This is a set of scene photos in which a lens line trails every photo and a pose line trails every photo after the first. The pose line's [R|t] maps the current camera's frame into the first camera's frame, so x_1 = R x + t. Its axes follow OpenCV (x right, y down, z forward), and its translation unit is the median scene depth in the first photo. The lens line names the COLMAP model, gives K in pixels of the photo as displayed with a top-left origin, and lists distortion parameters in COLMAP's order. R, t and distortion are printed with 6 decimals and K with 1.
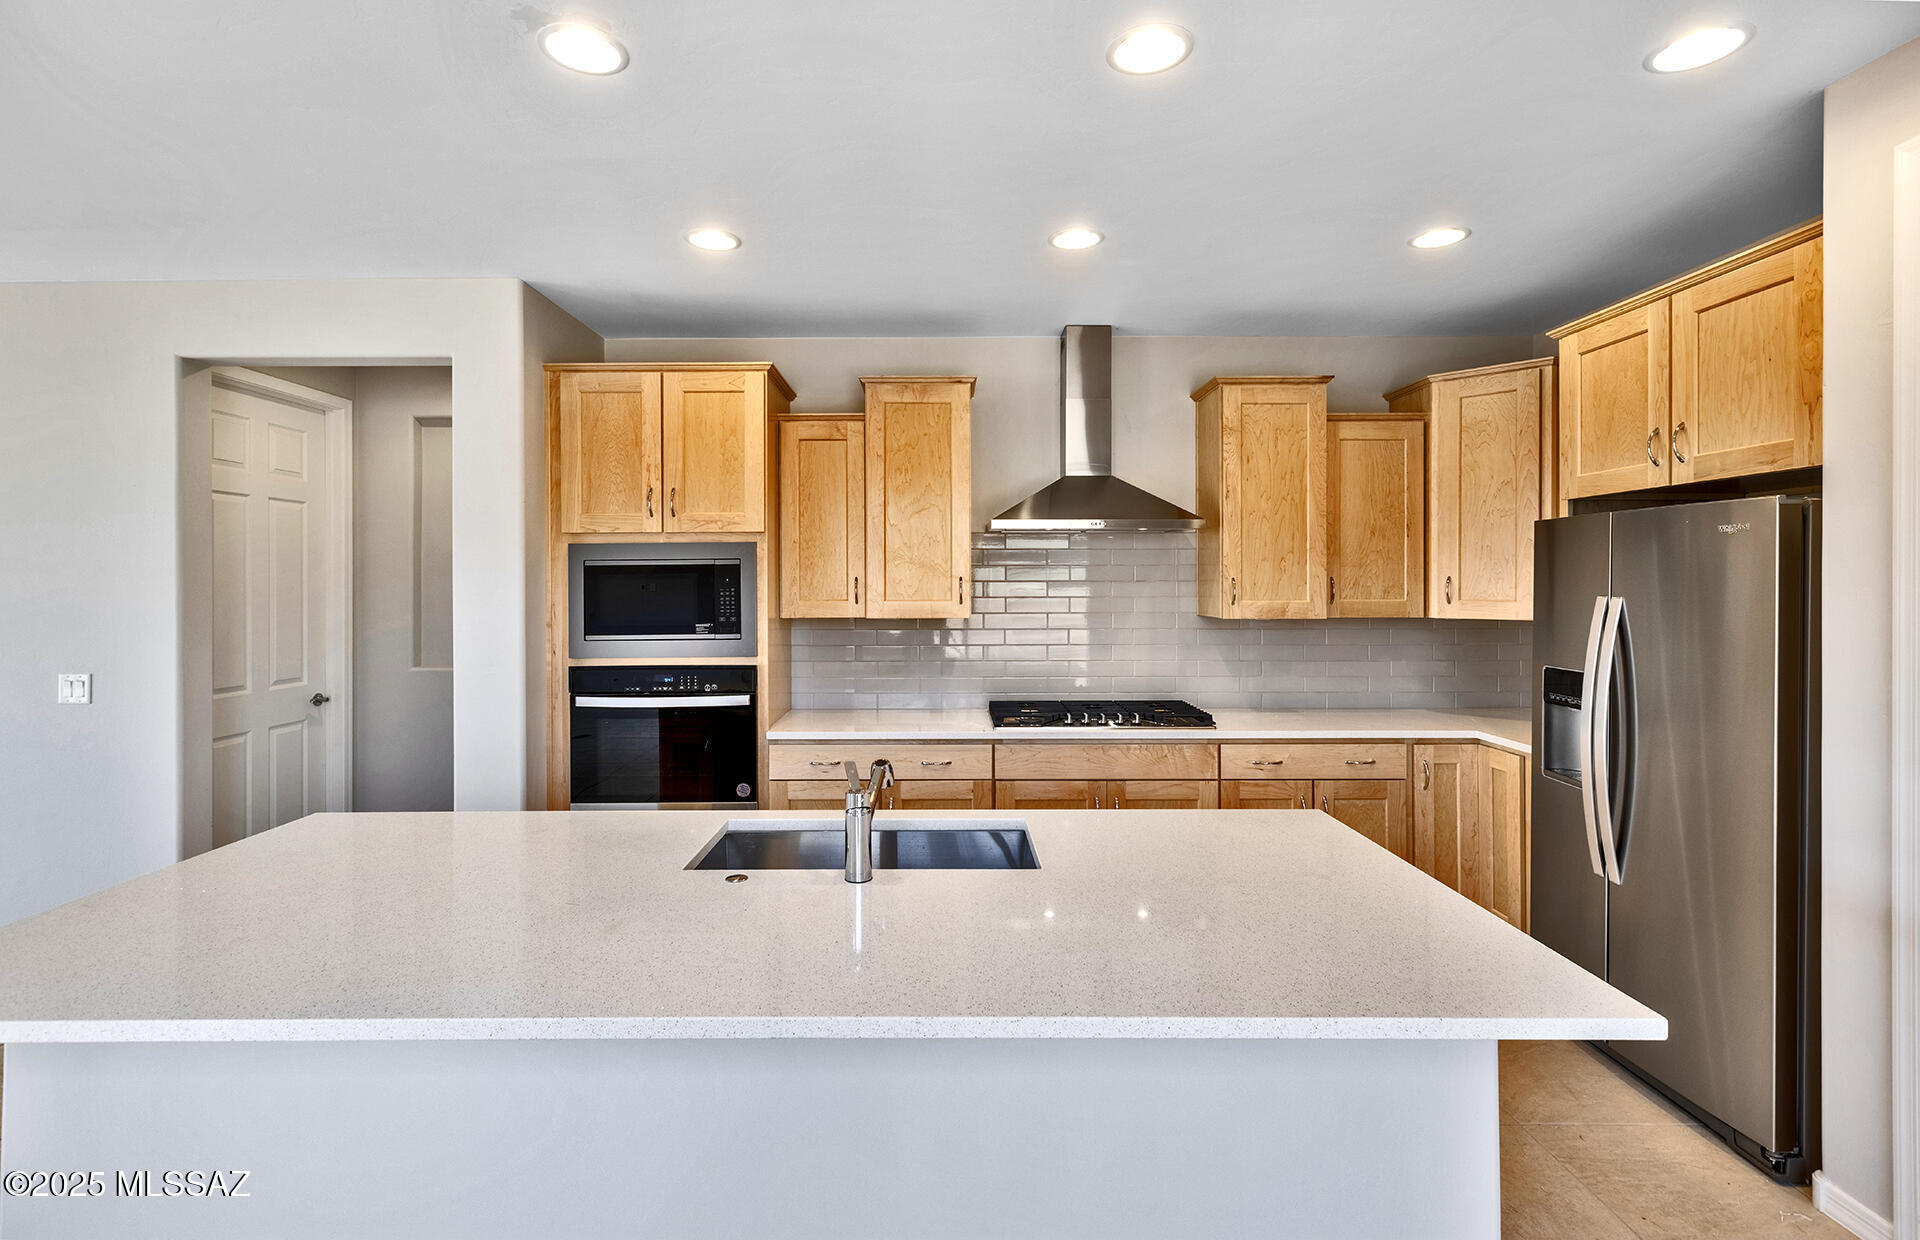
lens RADIAL K [[883.6, 0, 965.6], [0, 883.6, 572.1], [0, 0, 1]] dist [0.003299, 0.000398]
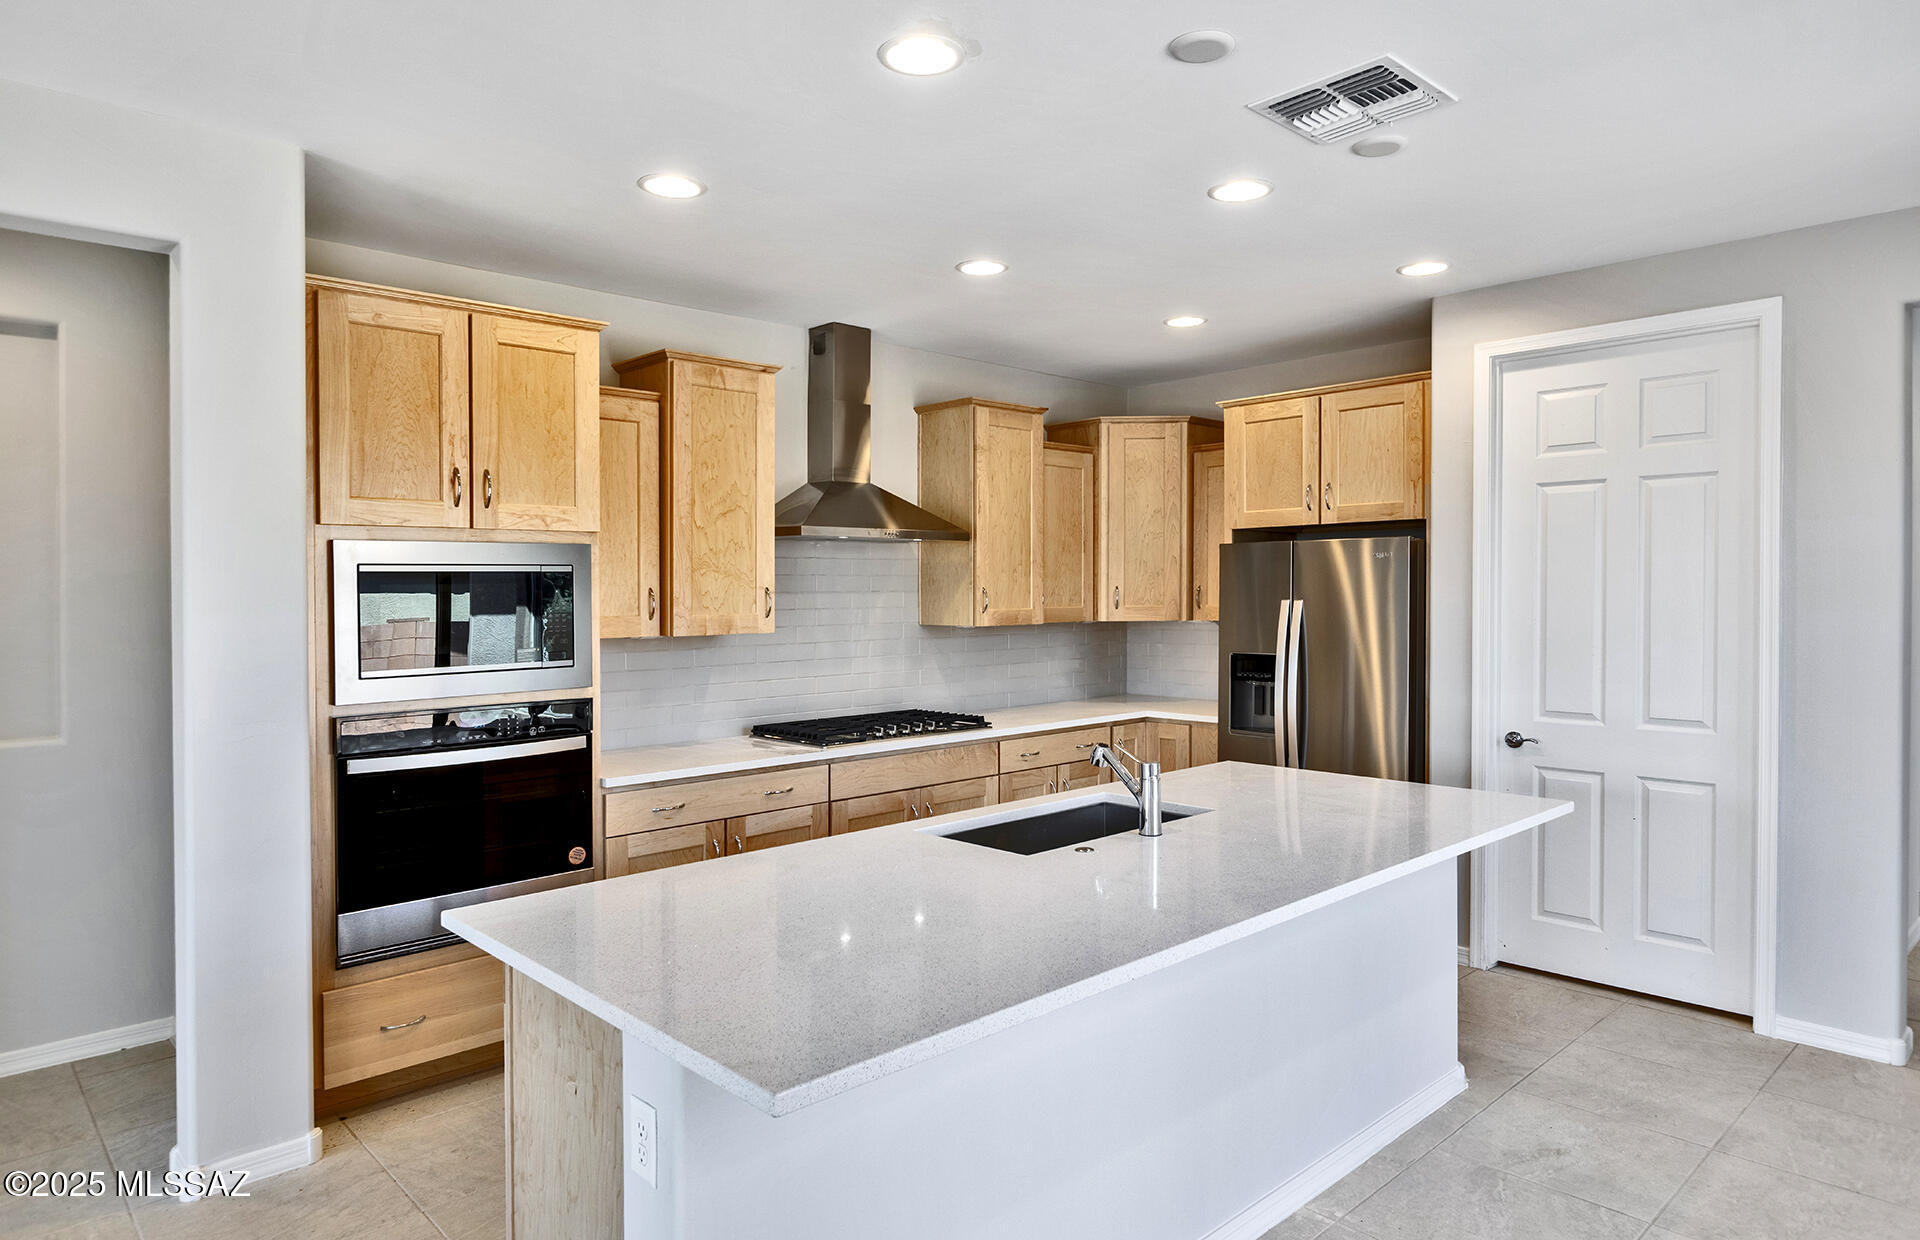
lens RADIAL K [[1138.3, 0, 974.0], [0, 1138.3, 592.6], [0, 0, 1]] dist [-0.001173, -0.000112]
pose [[0.725865, -0.004770, 0.687821, -0.695466], [-0.000368, 0.999973, 0.007323, 0.002447], [-0.687837, -0.005568, 0.725844, 0.010840]]
